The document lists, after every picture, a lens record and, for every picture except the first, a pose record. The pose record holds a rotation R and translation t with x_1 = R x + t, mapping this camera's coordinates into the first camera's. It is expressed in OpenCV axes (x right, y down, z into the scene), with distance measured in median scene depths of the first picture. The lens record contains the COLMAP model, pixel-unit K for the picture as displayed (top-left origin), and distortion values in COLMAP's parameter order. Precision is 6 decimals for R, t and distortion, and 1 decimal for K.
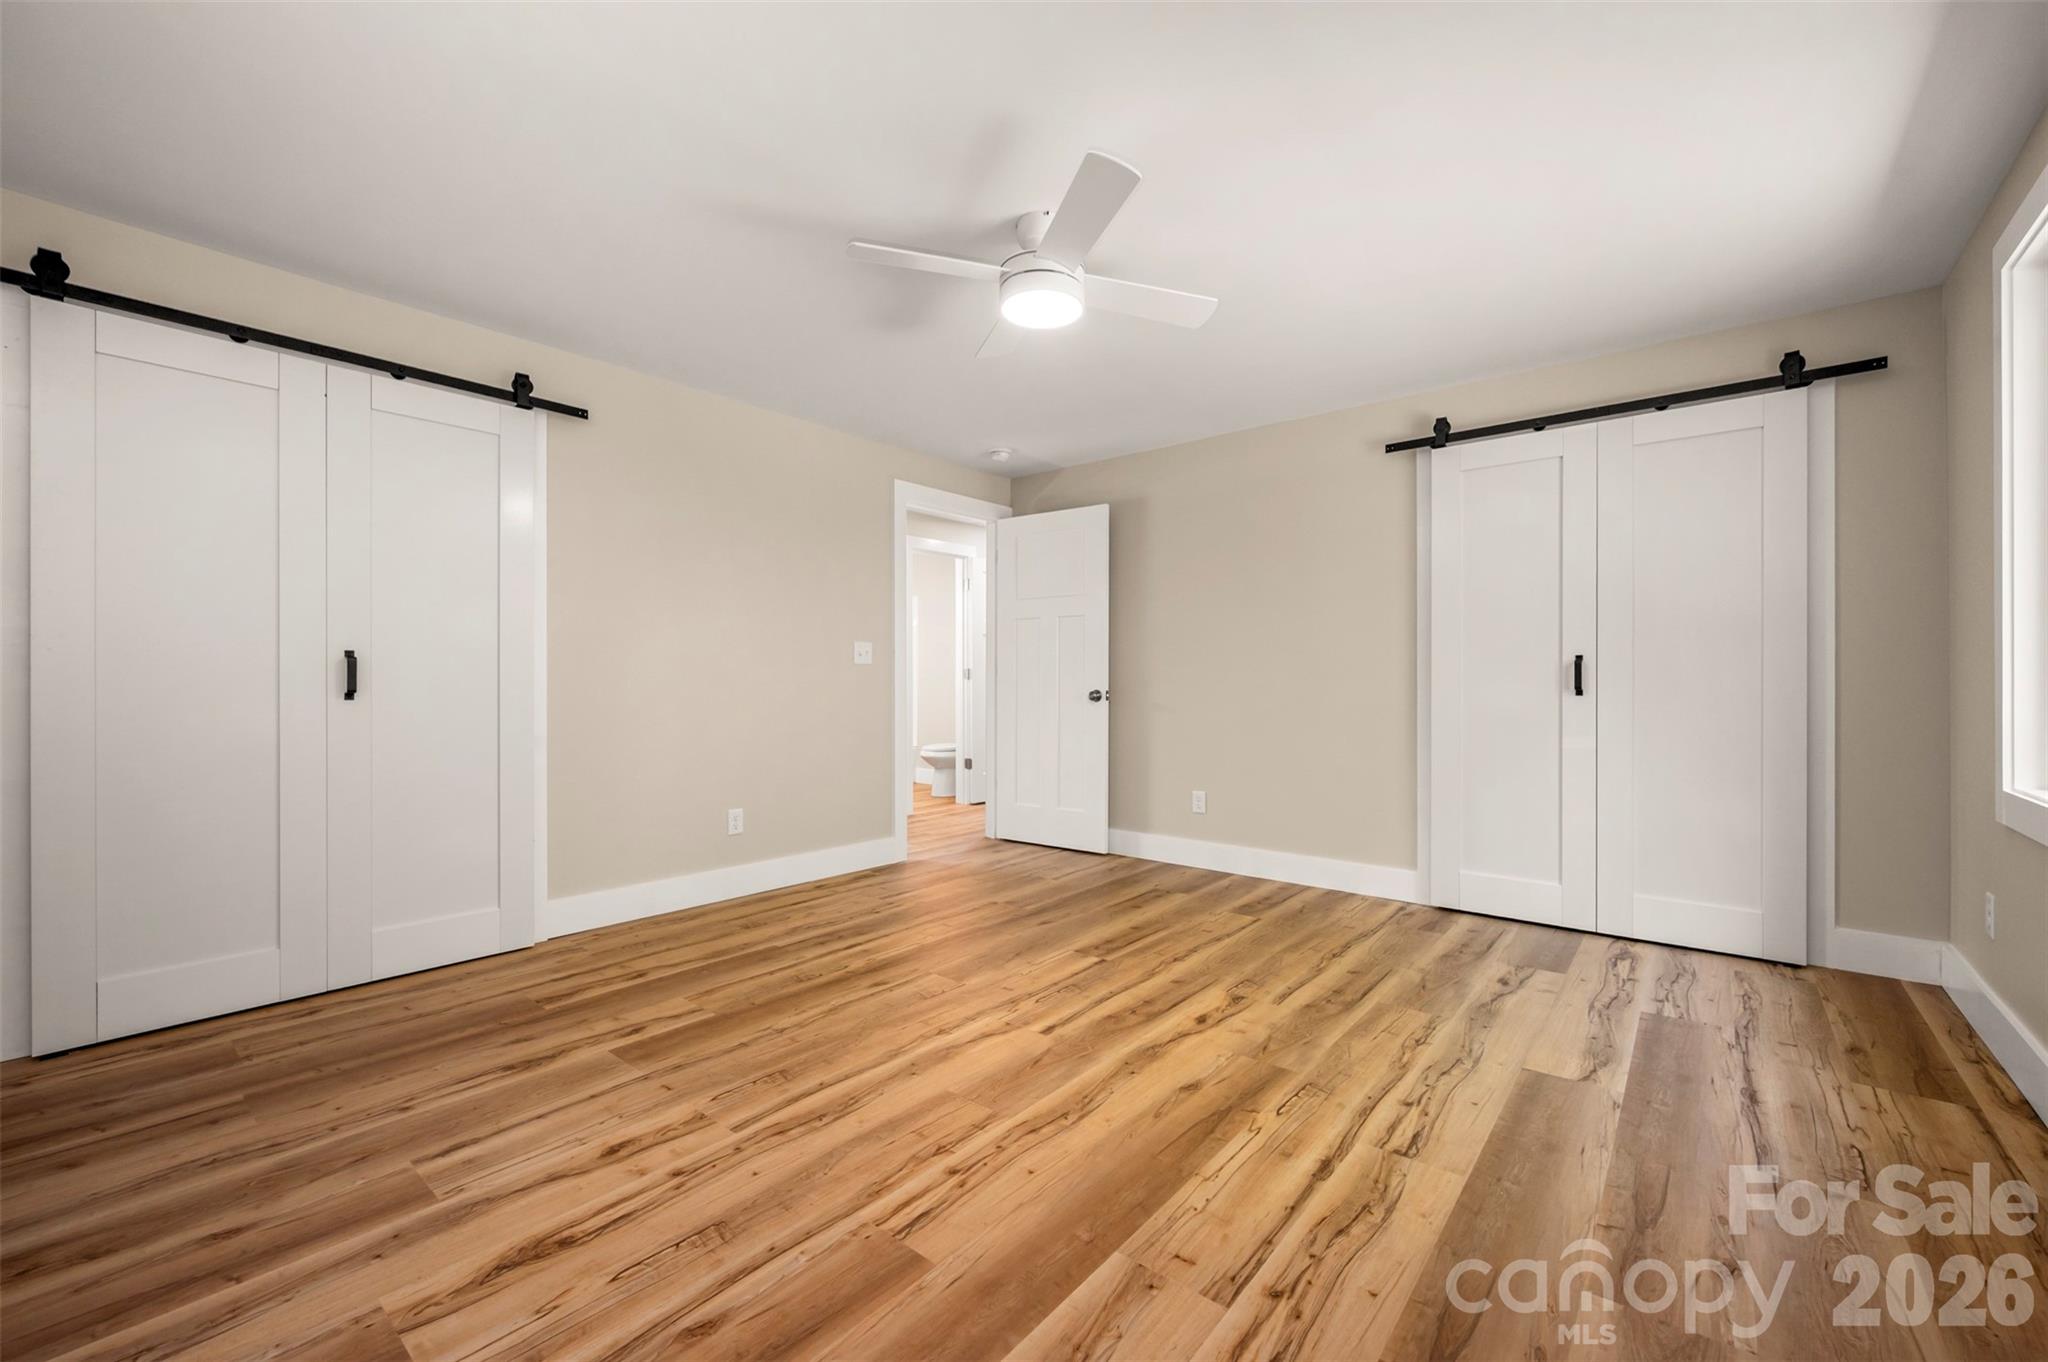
lens RADIAL K [[818.7, 0, 1026.0], [0, 818.7, 682.9], [0, 0, 1]] dist [-0.000084, -0.000940]
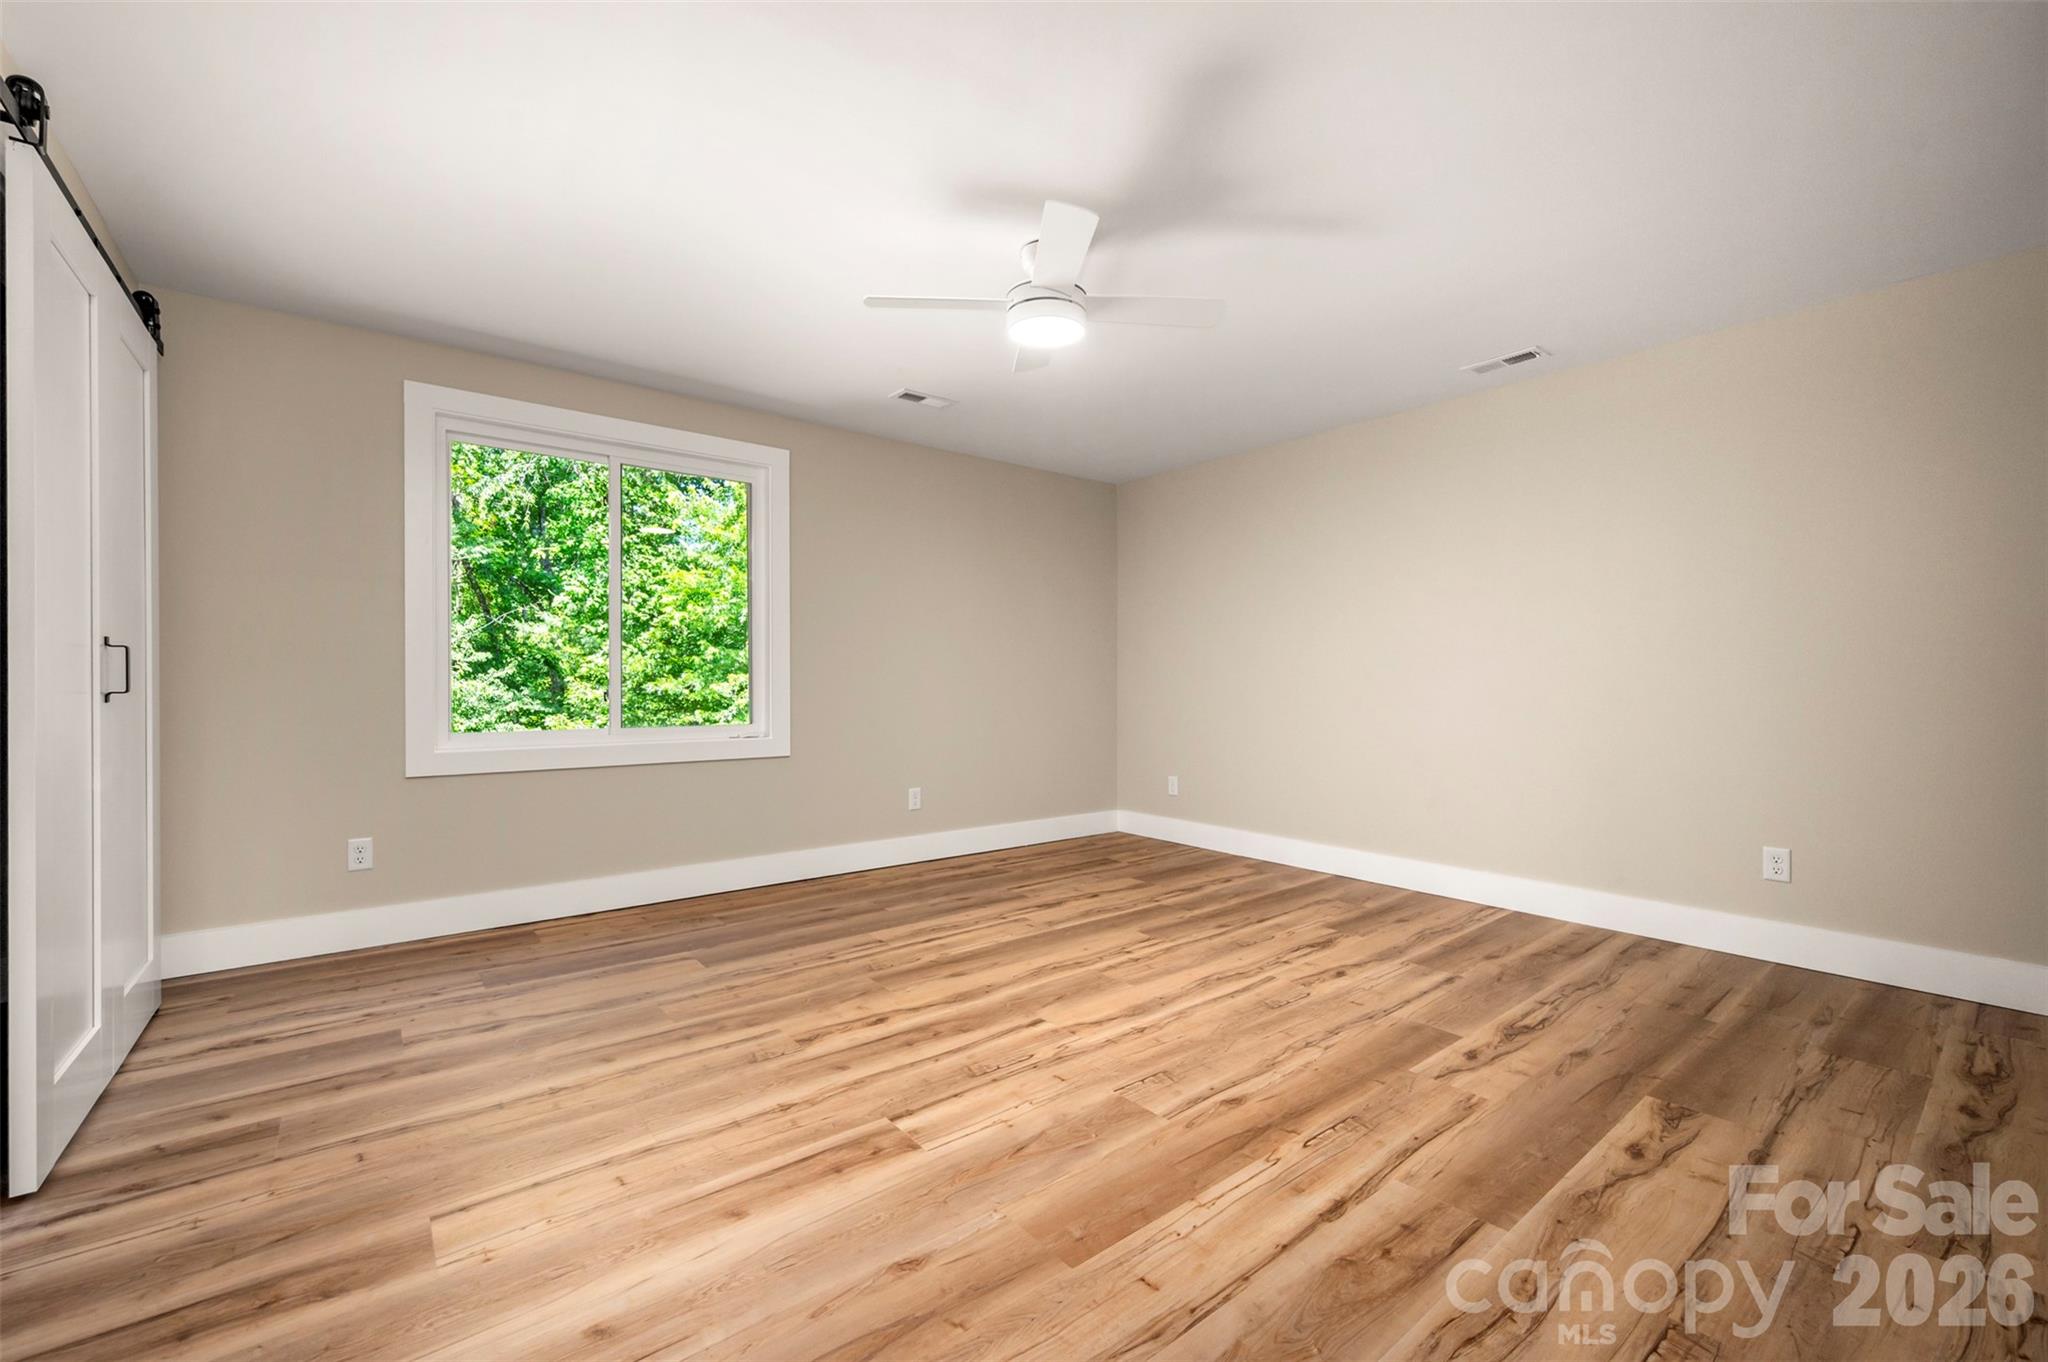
lens RADIAL K [[818.7, 0, 1022.8], [0, 818.7, 685.4], [0, 0, 1]] dist [-0.000084, -0.000940]
pose [[-0.977660, -0.001011, 0.210191, -0.171388], [-0.000142, 0.999991, 0.004151, -0.001645], [-0.210193, 0.004028, -0.977652, 2.003453]]
